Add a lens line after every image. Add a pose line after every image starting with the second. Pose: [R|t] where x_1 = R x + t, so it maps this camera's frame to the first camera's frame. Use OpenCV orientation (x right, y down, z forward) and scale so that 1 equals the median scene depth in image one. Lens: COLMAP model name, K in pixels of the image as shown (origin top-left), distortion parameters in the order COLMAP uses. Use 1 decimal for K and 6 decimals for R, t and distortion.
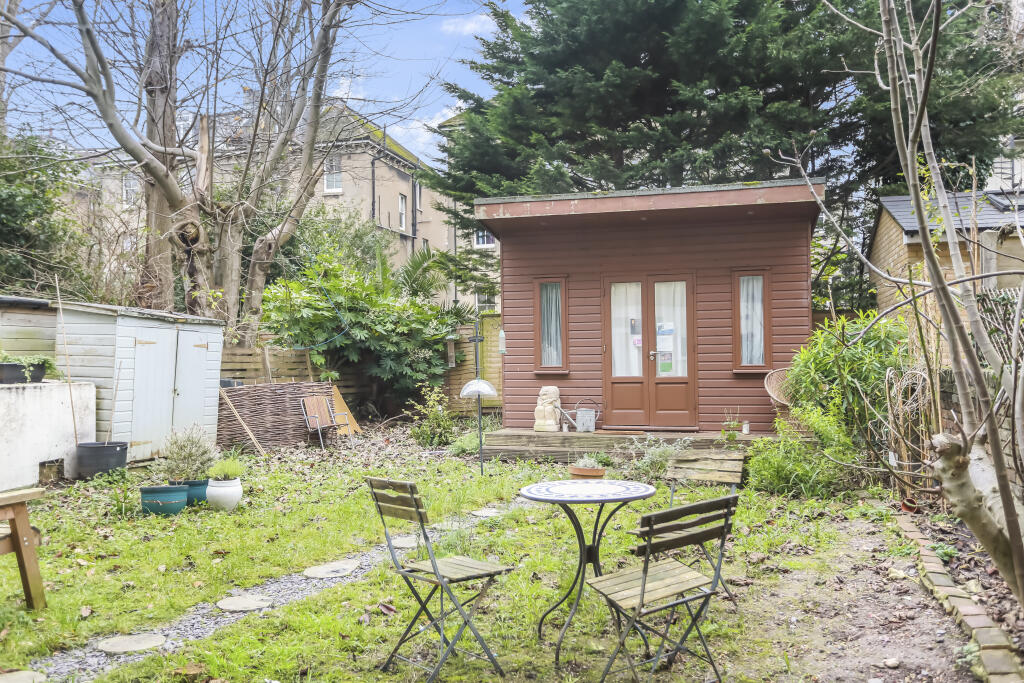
lens RADIAL K [[832.2, 0, 510.5], [0, 832.2, 371.4], [0, 0, 1]] dist [0.003374, -0.001908]
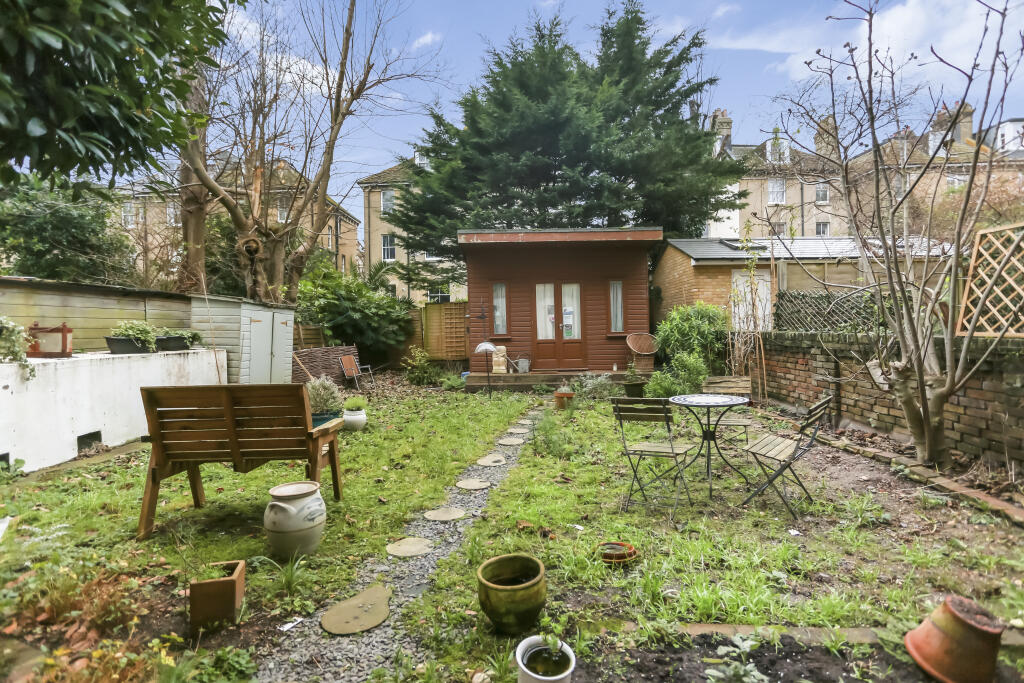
lens RADIAL K [[507.2, 0, 500.8], [0, 507.2, 349.7], [0, 0, 1]] dist [-0.043808, 0.031296]
pose [[0.964862, -0.021272, 0.261894, -0.218382], [0.015661, 0.999601, 0.023494, 0.001549], [-0.262290, -0.018567, 0.964811, 0.029894]]
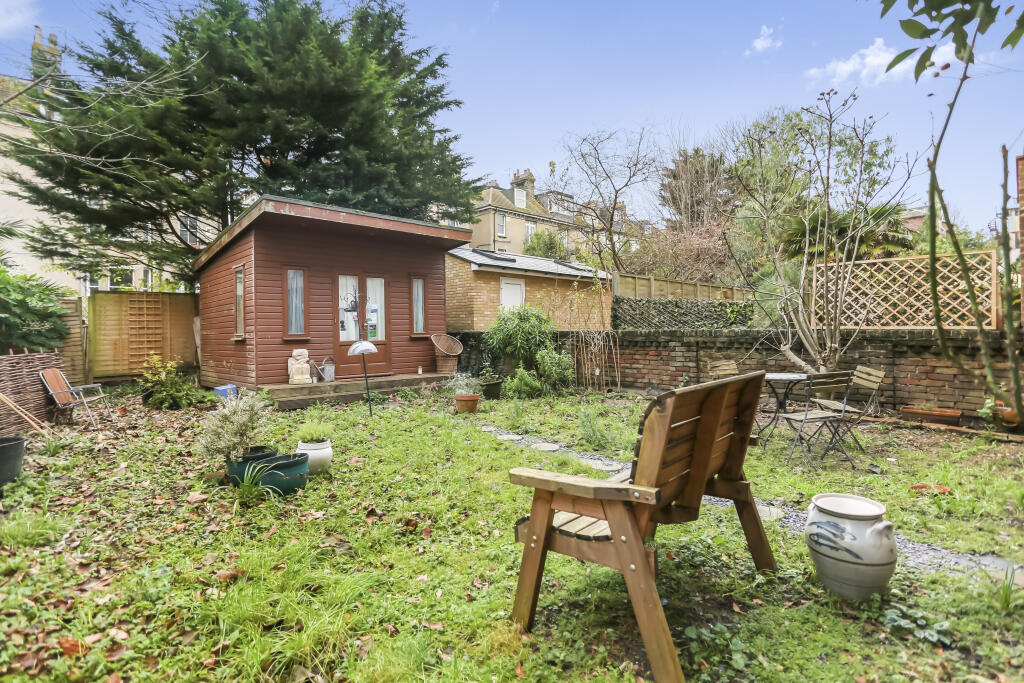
lens RADIAL K [[521.9, 0, 506.8], [0, 521.9, 326.2], [0, 0, 1]] dist [-0.048617, 0.038445]
pose [[0.498207, 0.010027, 0.867000, -0.504730], [0.022547, 0.999445, -0.024515, 0.009110], [-0.866765, 0.031762, 0.497705, 0.314719]]
